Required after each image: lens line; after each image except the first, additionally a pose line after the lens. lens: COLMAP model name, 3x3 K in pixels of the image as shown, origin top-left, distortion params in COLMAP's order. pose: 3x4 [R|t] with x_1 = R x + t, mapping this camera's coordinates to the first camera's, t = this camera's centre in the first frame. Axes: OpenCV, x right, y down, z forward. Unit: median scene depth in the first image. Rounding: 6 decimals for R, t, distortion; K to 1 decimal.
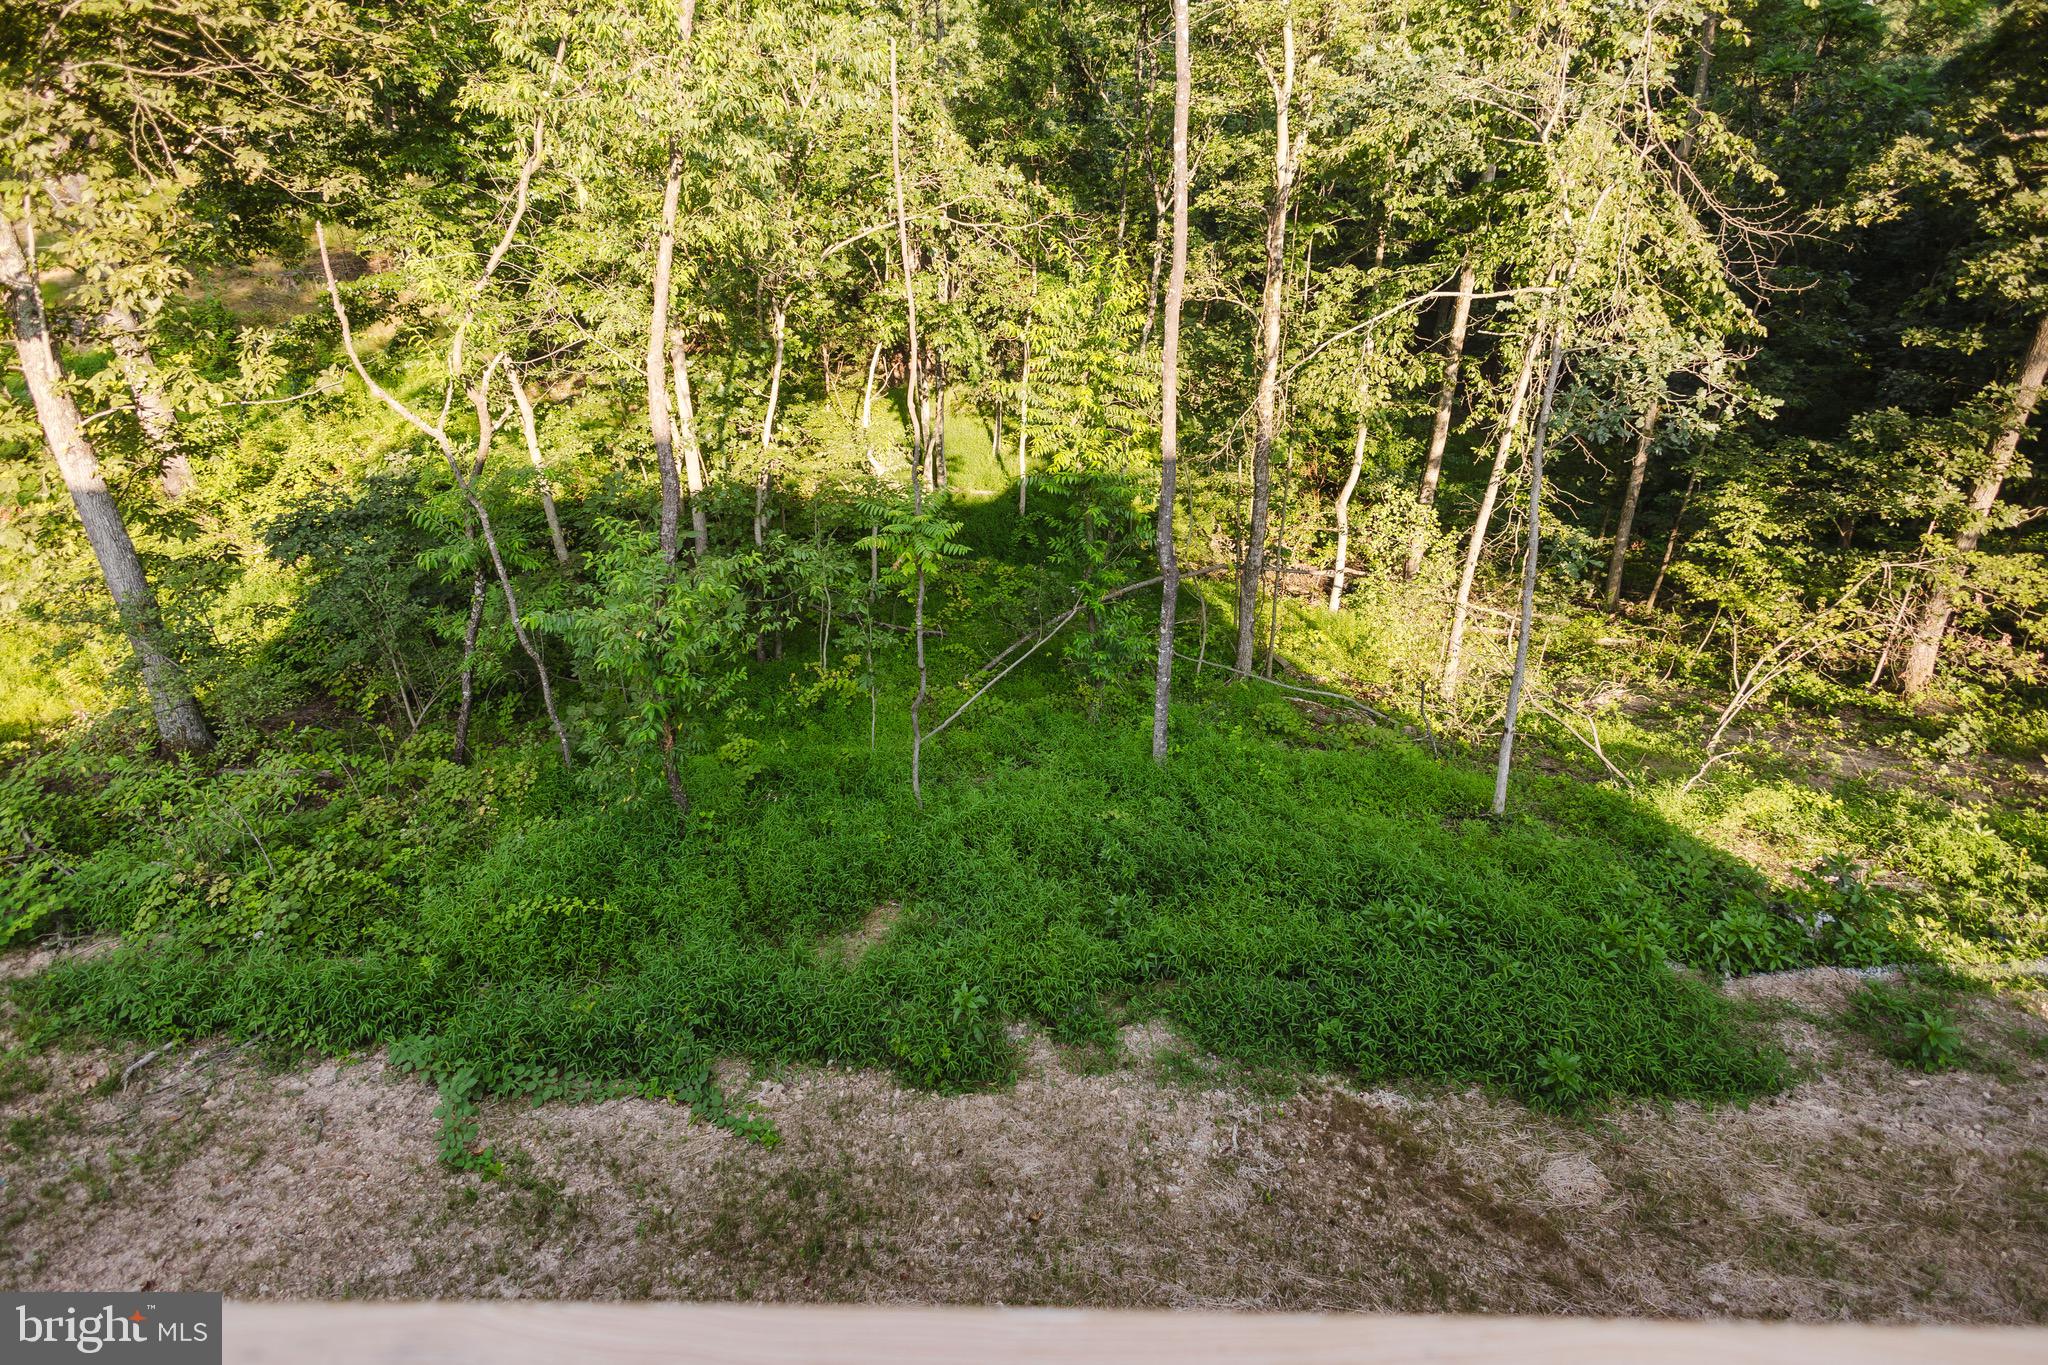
lens RADIAL K [[1005.2, 0, 1010.9], [0, 1005.2, 571.9], [0, 0, 1]] dist [0.004939, -0.000558]
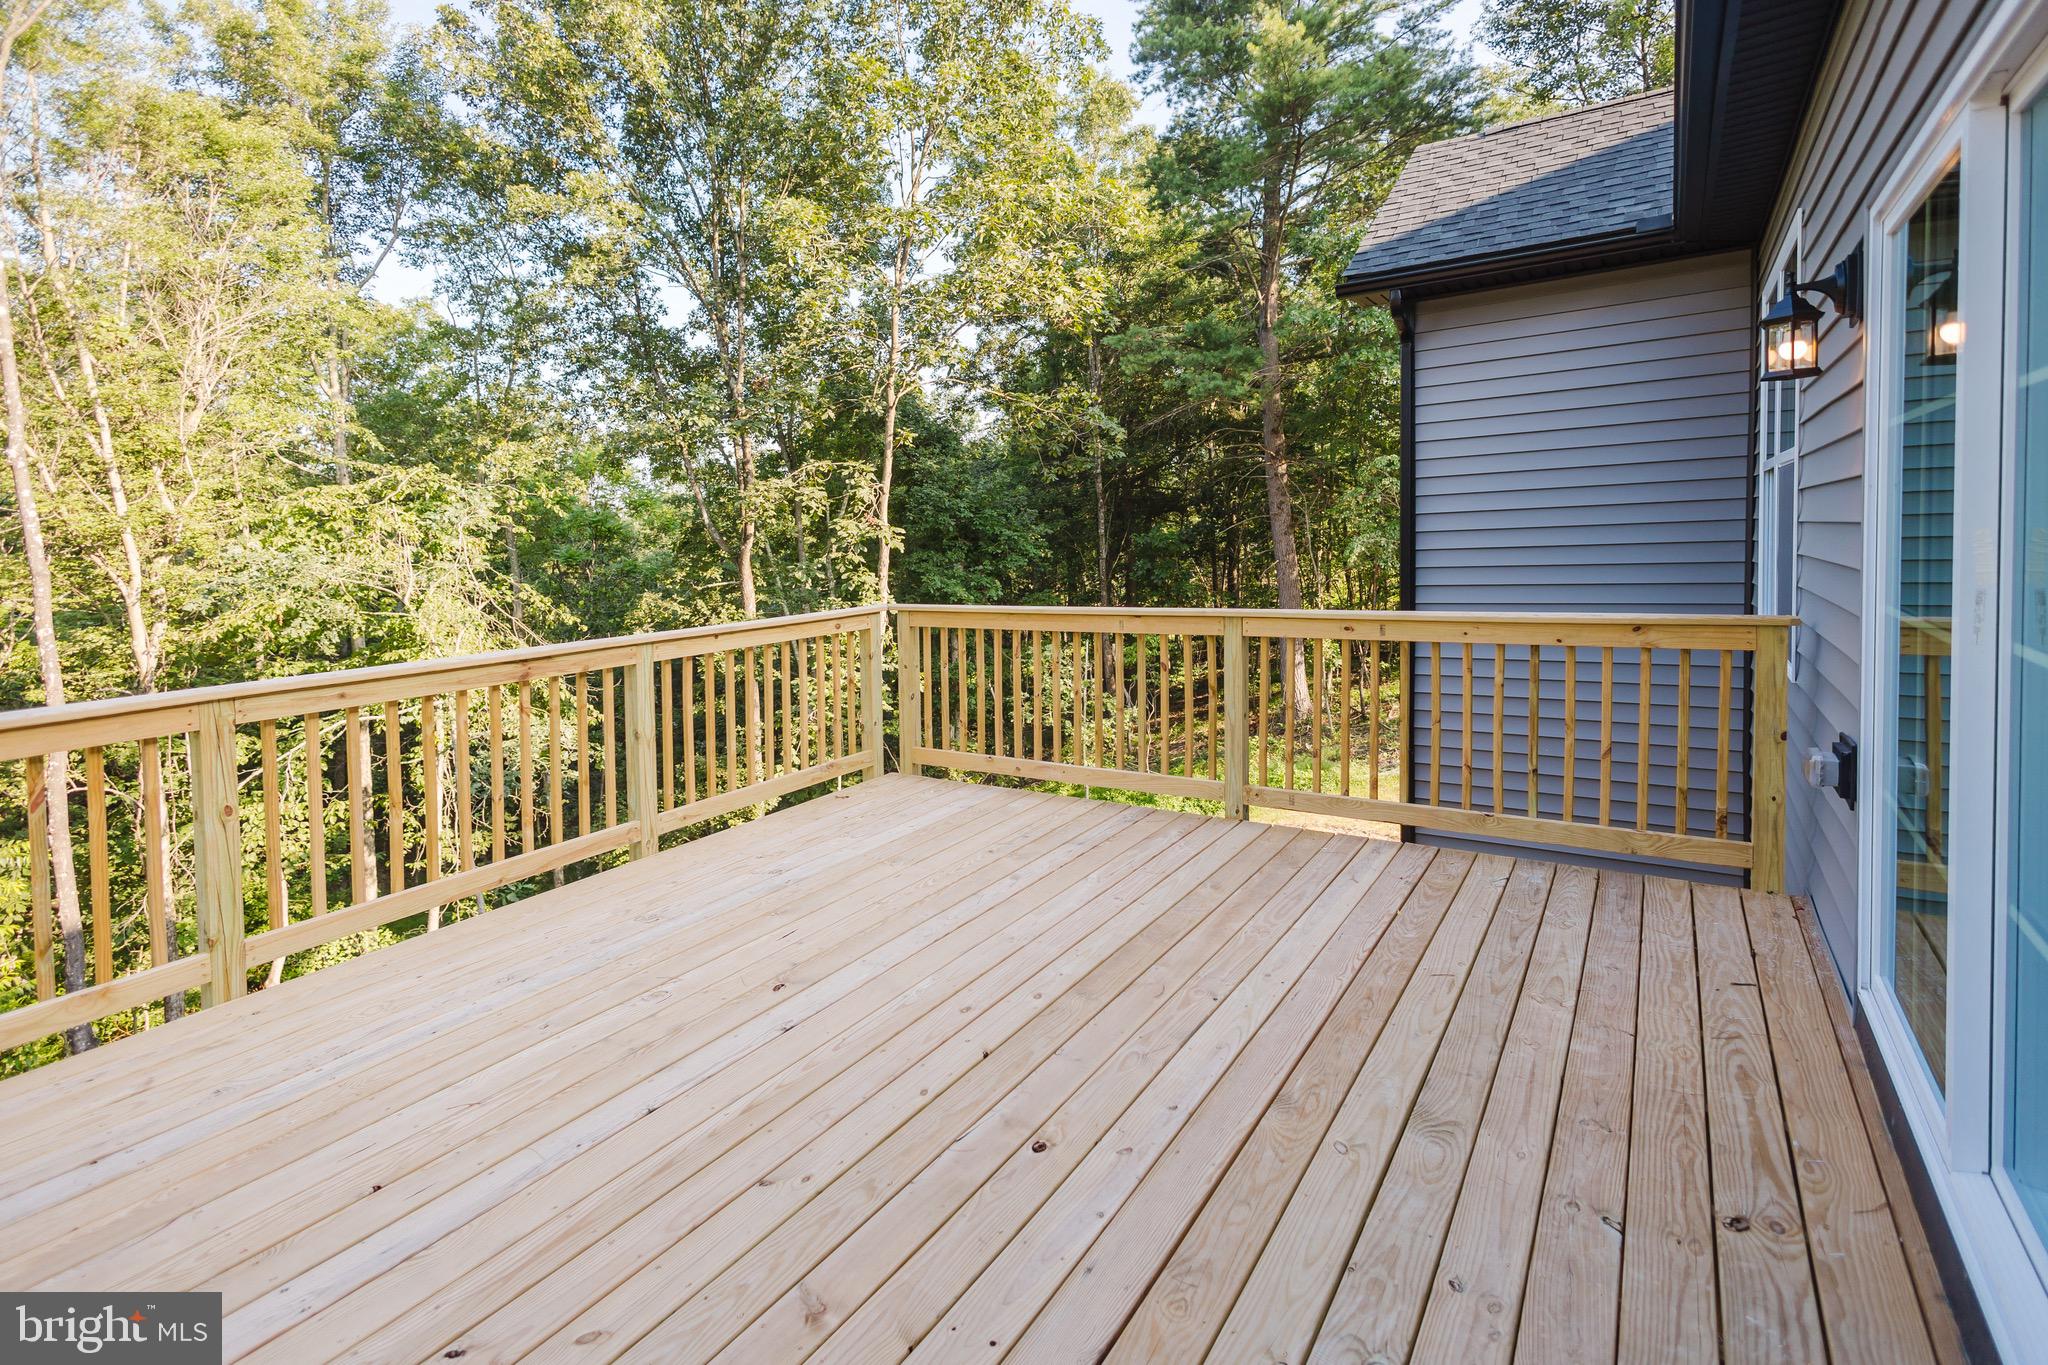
lens RADIAL K [[985.6, 0, 1023.2], [0, 985.6, 533.4], [0, 0, 1]] dist [0.007860, -0.000336]
pose [[0.525015, -0.007835, 0.851057, -0.129906], [0.411879, 0.877402, -0.246010, 0.121028], [-0.744791, 0.479692, 0.463877, -0.218649]]
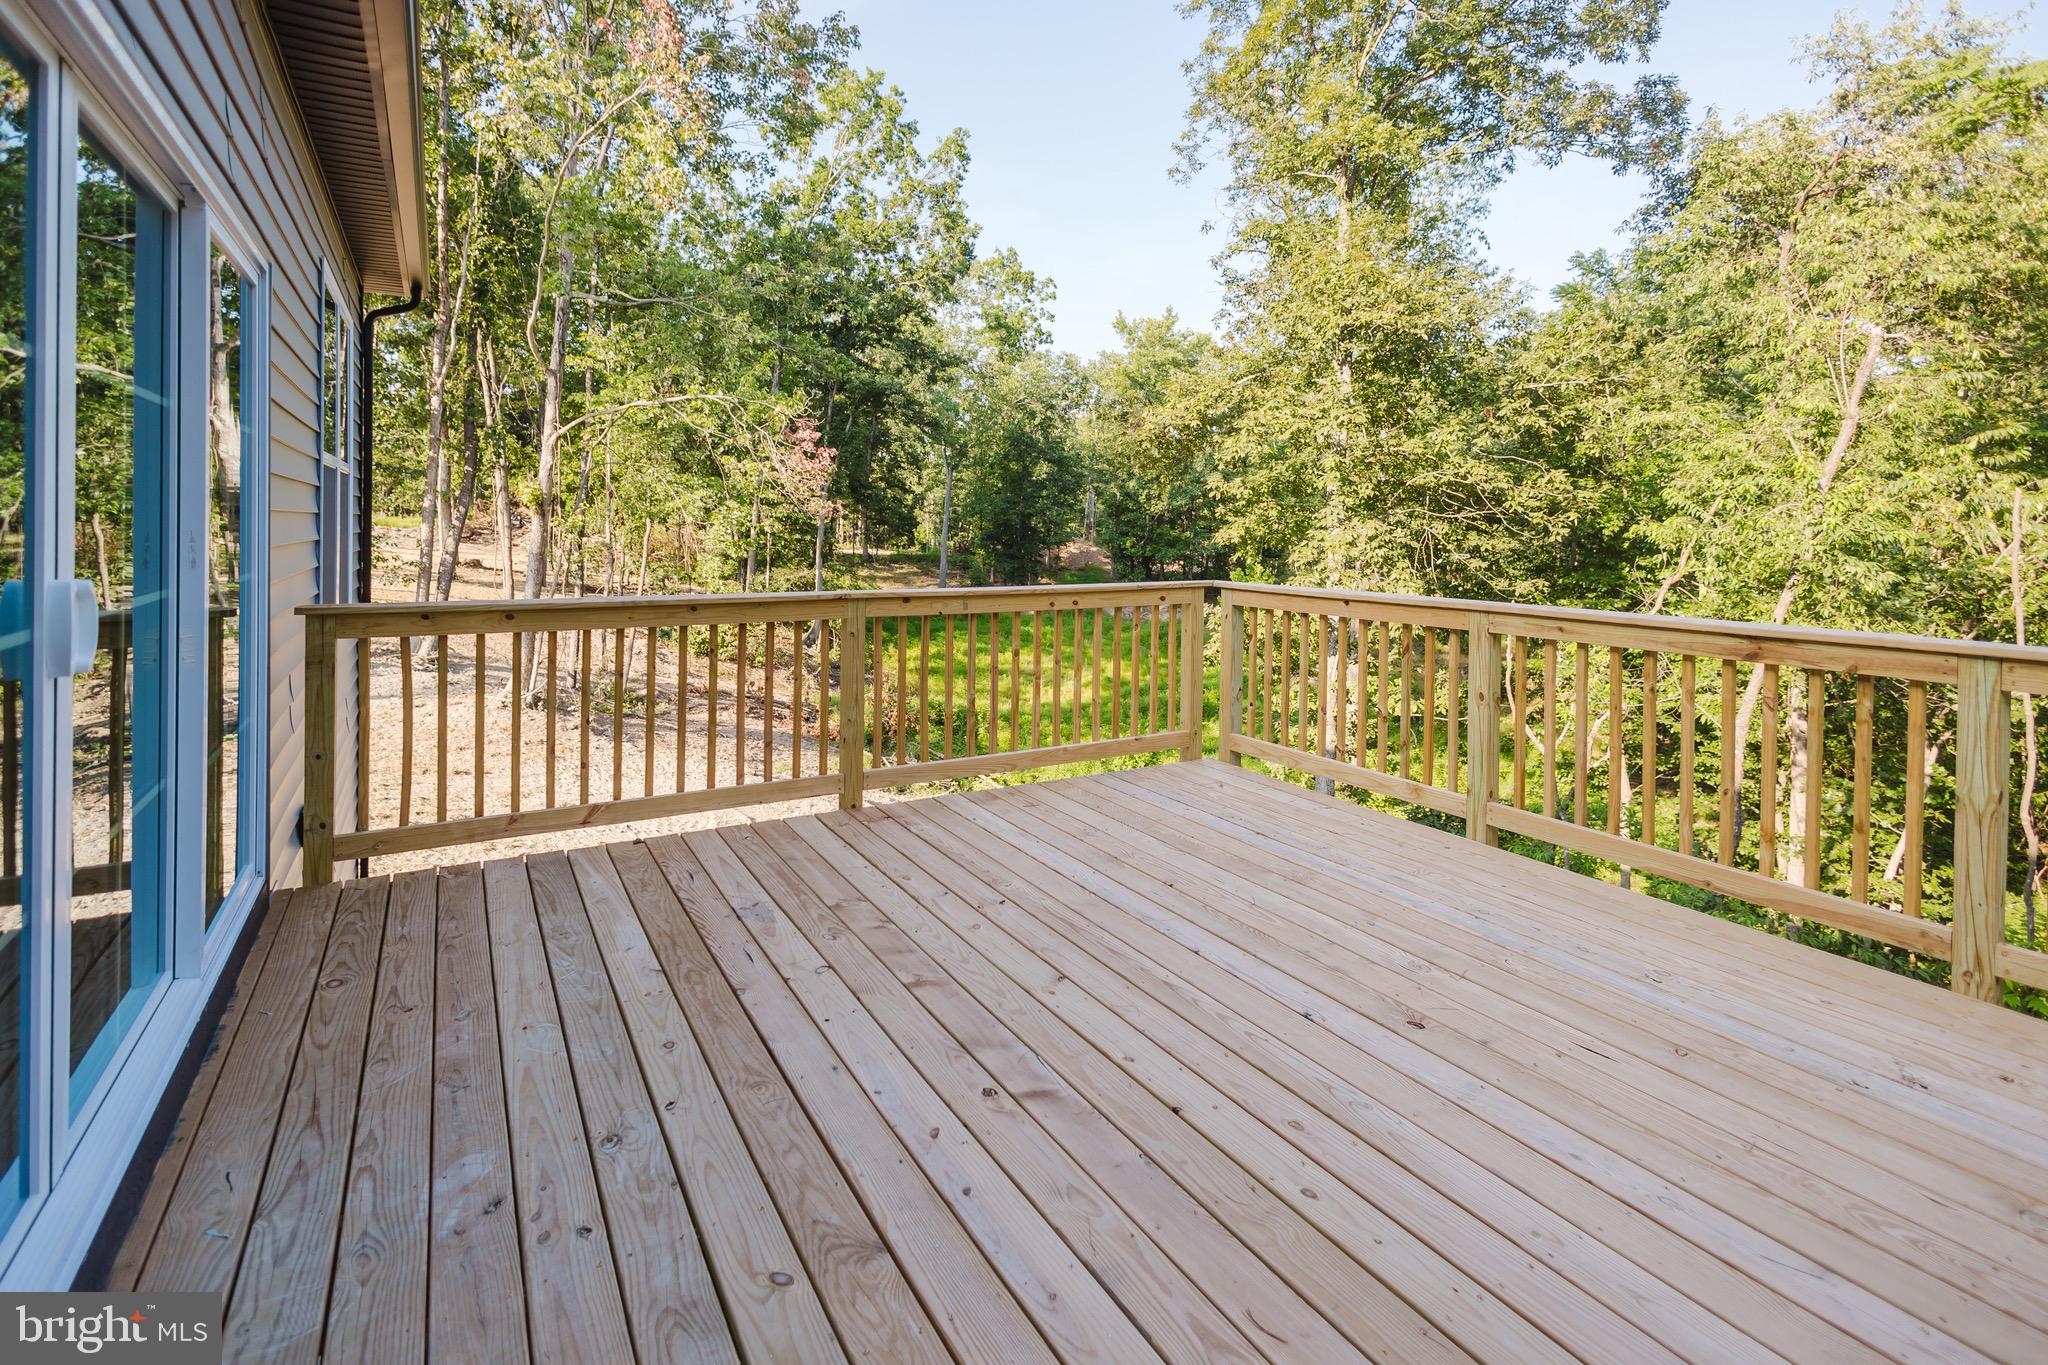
lens RADIAL K [[985.6, 0, 1018.0], [0, 985.6, 529.3], [0, 0, 1]] dist [0.007860, -0.000336]
pose [[0.520569, 0.022139, -0.853533, 0.134286], [-0.396452, 0.891633, -0.218668, 0.120437], [0.756197, 0.452217, 0.472933, -0.215487]]
